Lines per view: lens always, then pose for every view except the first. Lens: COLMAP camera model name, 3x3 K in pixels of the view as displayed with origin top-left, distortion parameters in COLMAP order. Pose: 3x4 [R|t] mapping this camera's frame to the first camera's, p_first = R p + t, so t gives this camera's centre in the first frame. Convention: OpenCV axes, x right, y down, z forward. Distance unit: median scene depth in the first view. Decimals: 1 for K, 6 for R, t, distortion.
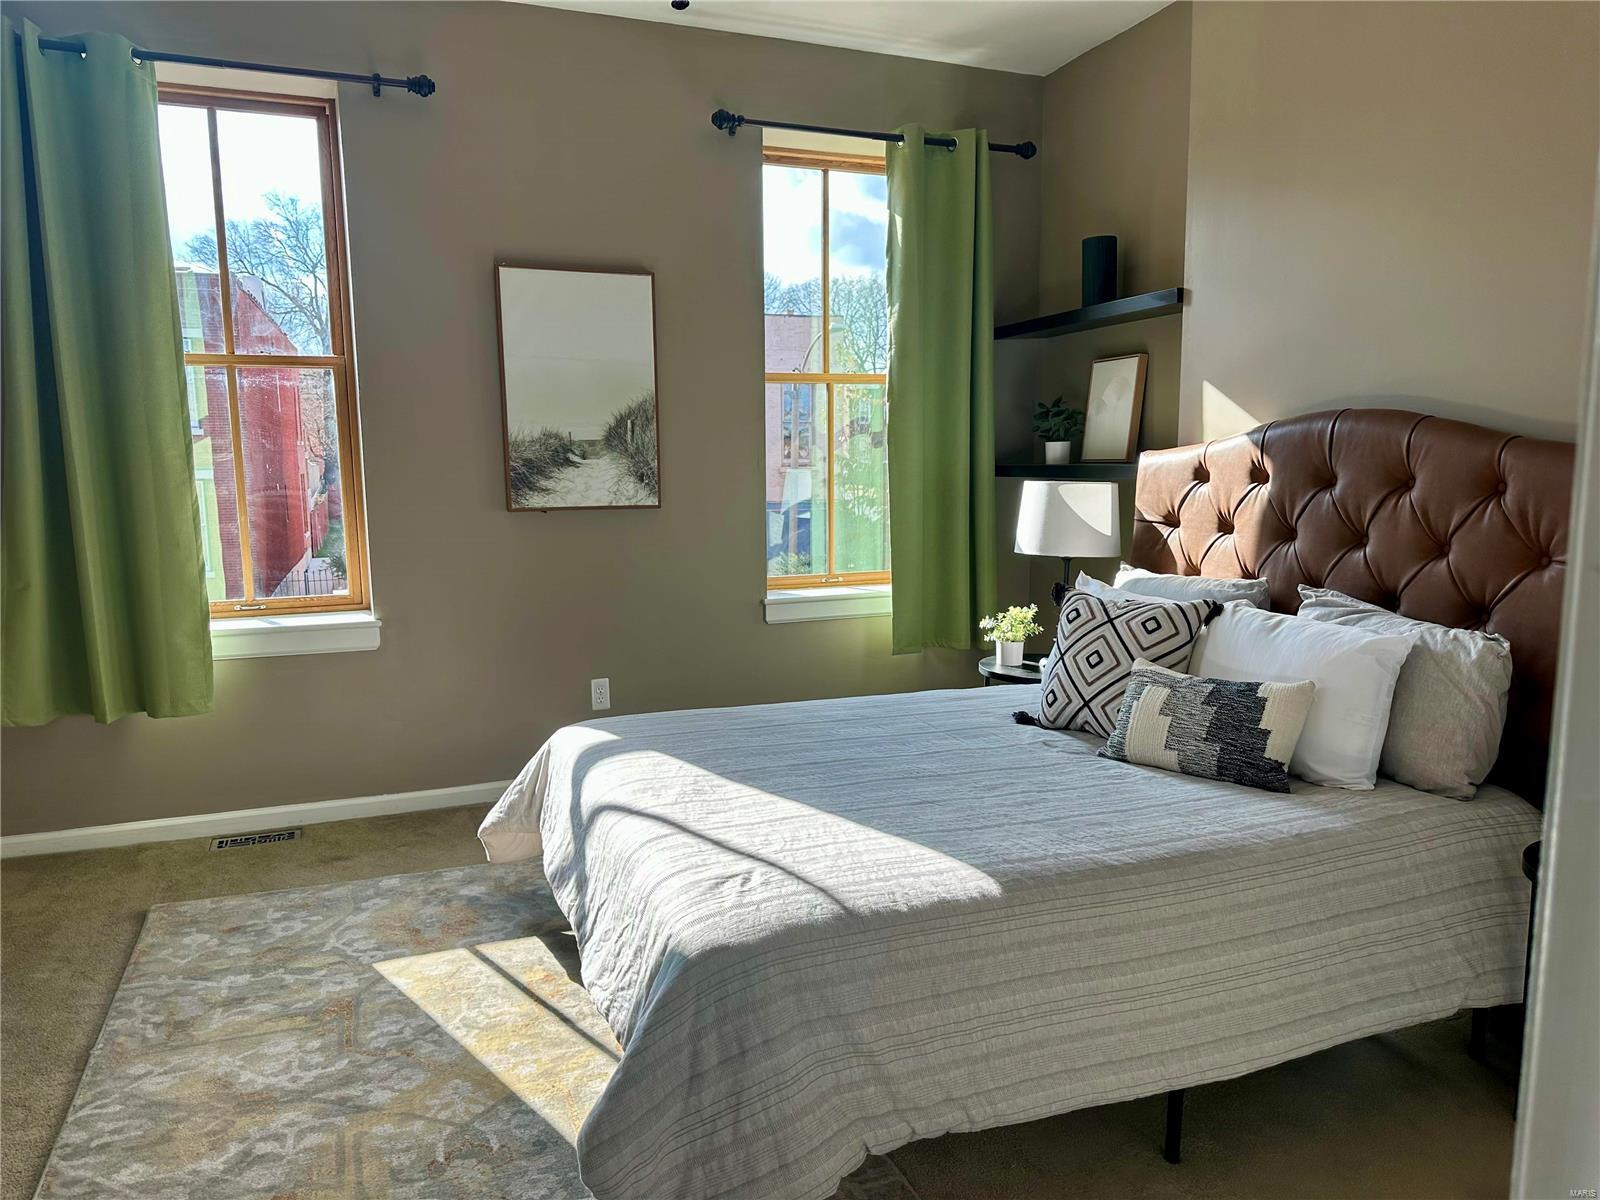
lens RADIAL K [[1113.4, 0, 800.0], [0, 1113.4, 600.0], [0, 0, 1]] dist [0.187630, -0.295092]
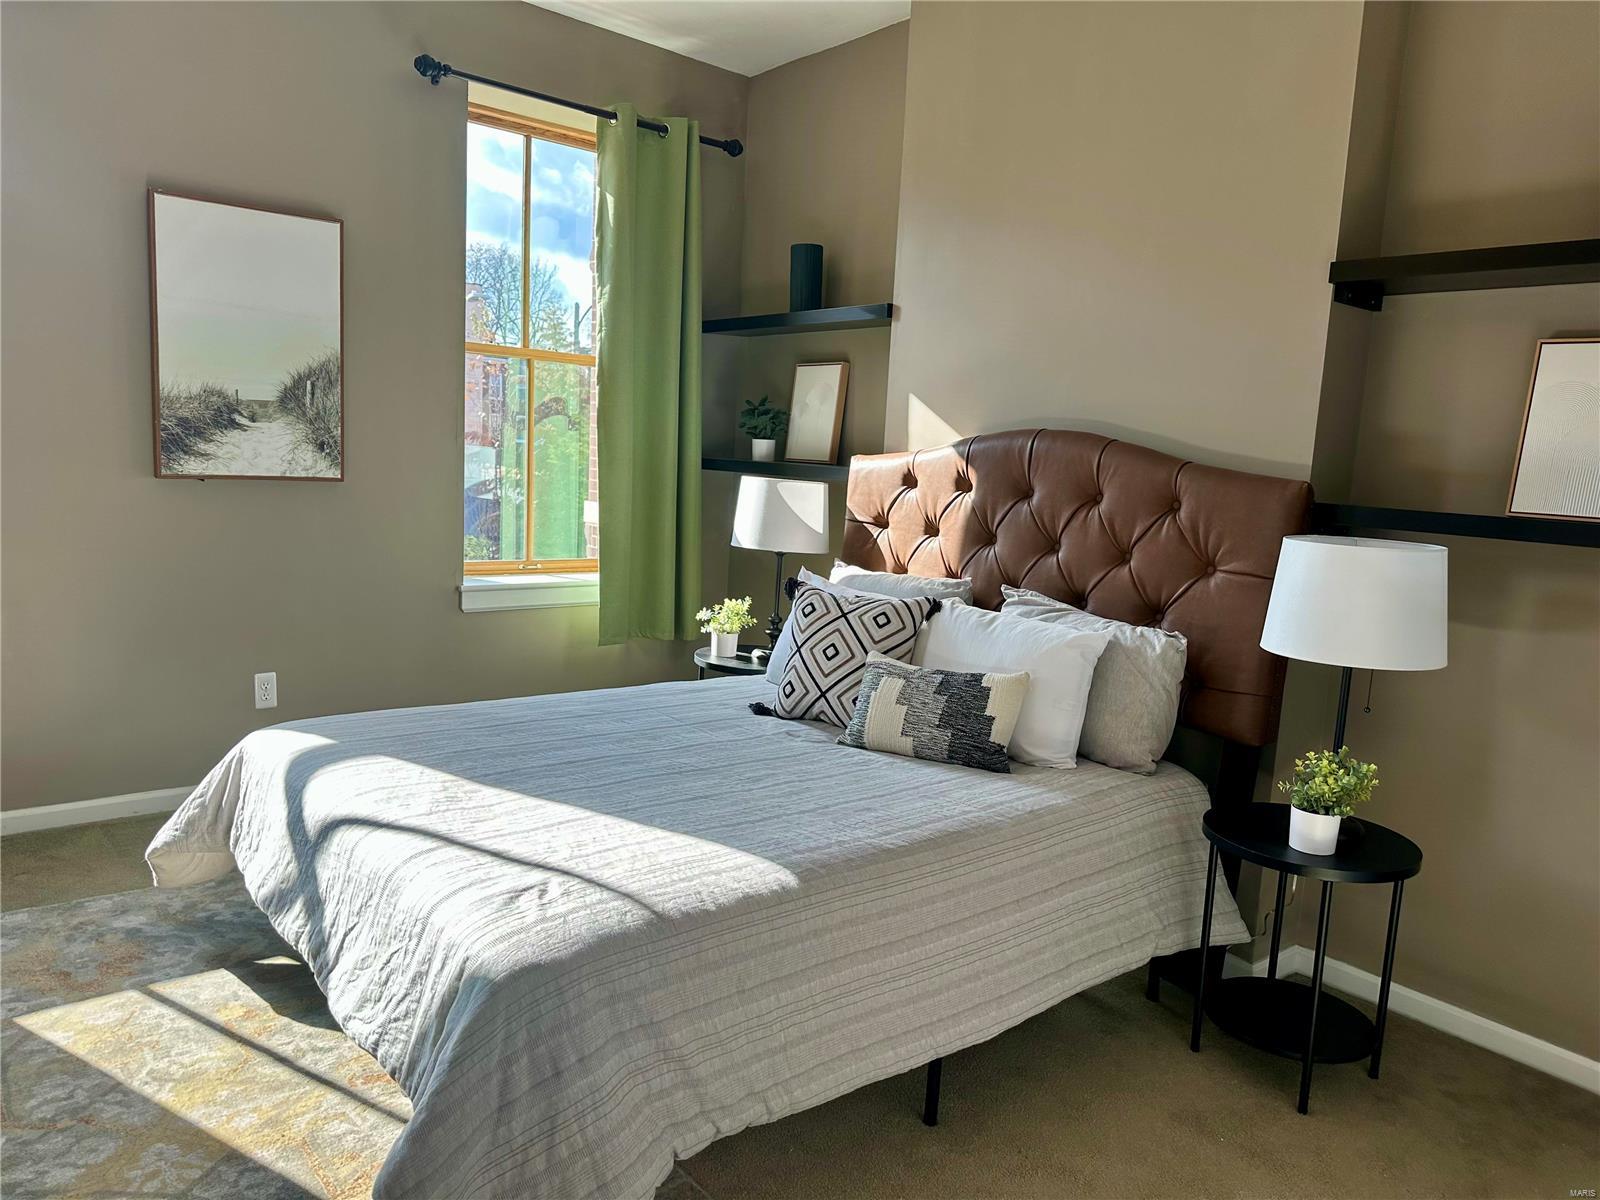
lens RADIAL K [[1113.4, 0, 800.0], [0, 1113.4, 600.0], [0, 0, 1]] dist [0.187630, -0.295092]
pose [[0.947195, 0.015889, 0.320263, -0.115853], [-0.019646, 0.999771, 0.008502, -0.004657], [-0.320054, -0.014345, 0.947291, 0.030851]]
